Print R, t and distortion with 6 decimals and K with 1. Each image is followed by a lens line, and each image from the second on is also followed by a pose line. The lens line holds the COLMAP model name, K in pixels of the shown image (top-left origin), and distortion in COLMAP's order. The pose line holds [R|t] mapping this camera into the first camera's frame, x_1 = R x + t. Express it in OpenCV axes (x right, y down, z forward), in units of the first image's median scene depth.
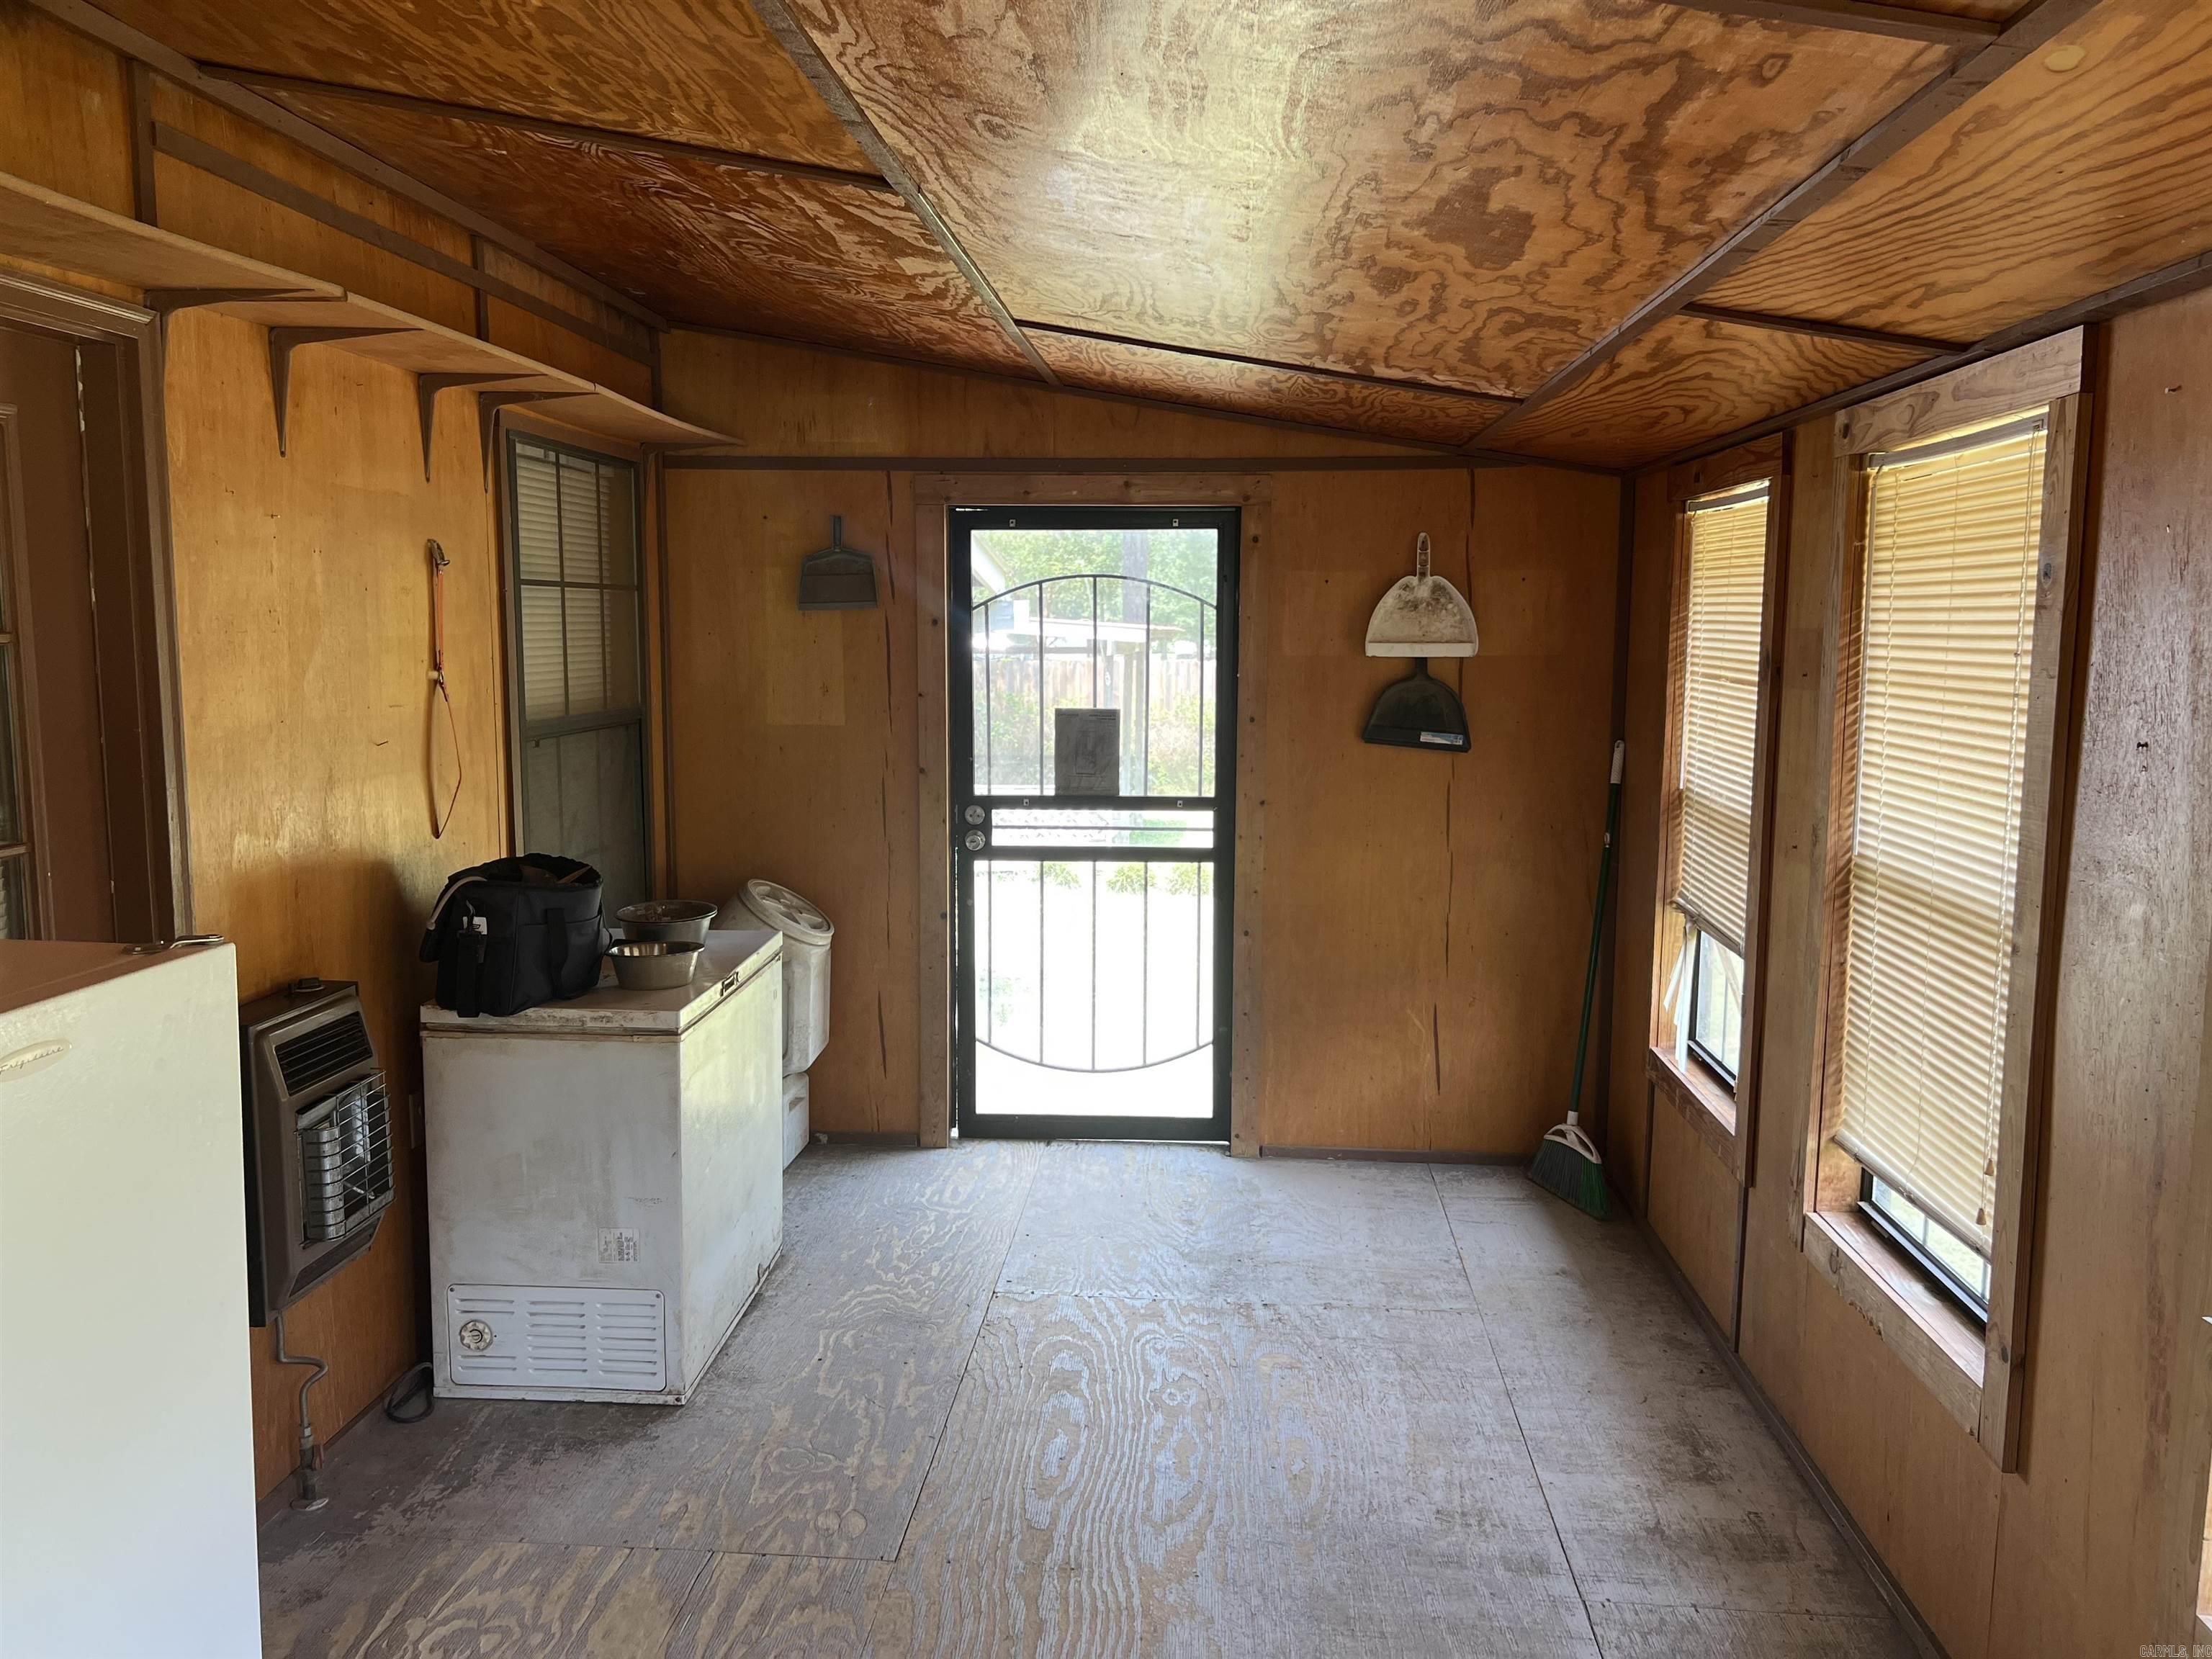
lens RADIAL K [[1660.5, 0, 1108.2], [0, 1660.5, 829.0], [0, 0, 1]] dist [0.055877, -0.062253]
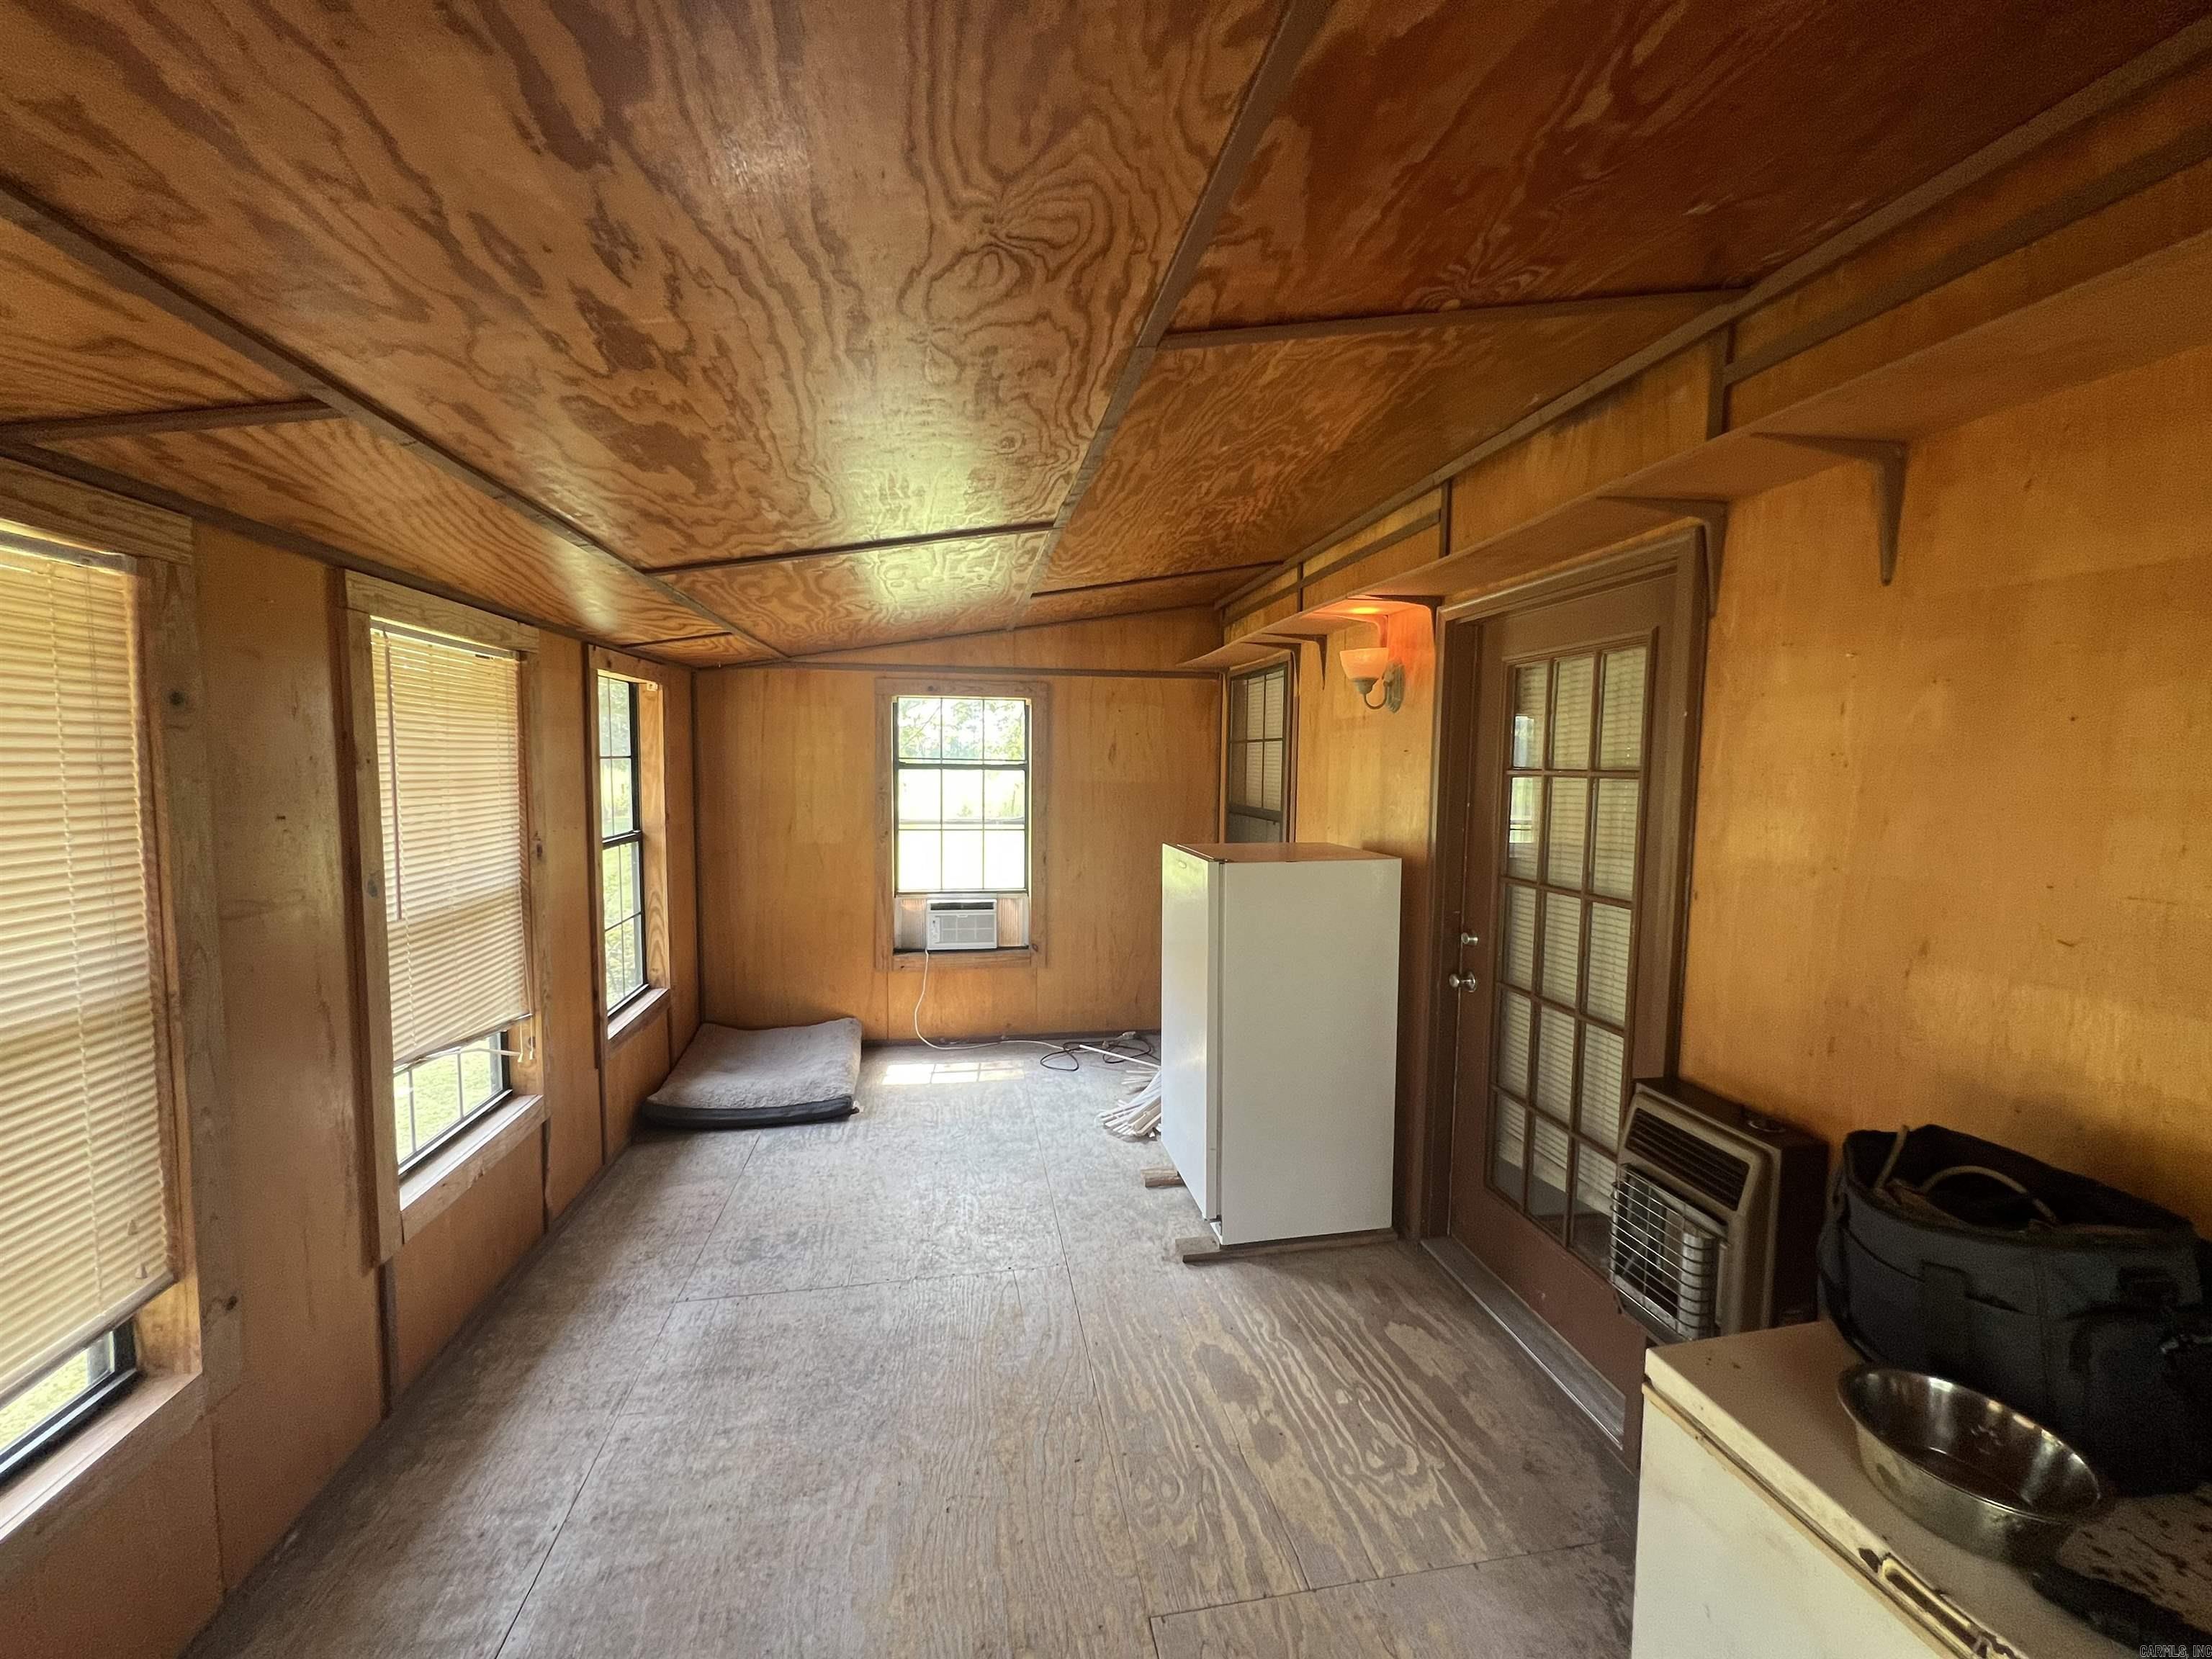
lens RADIAL K [[885.3, 0, 1109.6], [0, 885.3, 828.2], [0, 0, 1]] dist [-0.002786, 0.001169]
pose [[-0.965413, 0.003261, -0.260705, 0.043936], [-0.046795, 0.981517, 0.185565, -0.164868], [0.256491, 0.191347, -0.947417, 1.402258]]
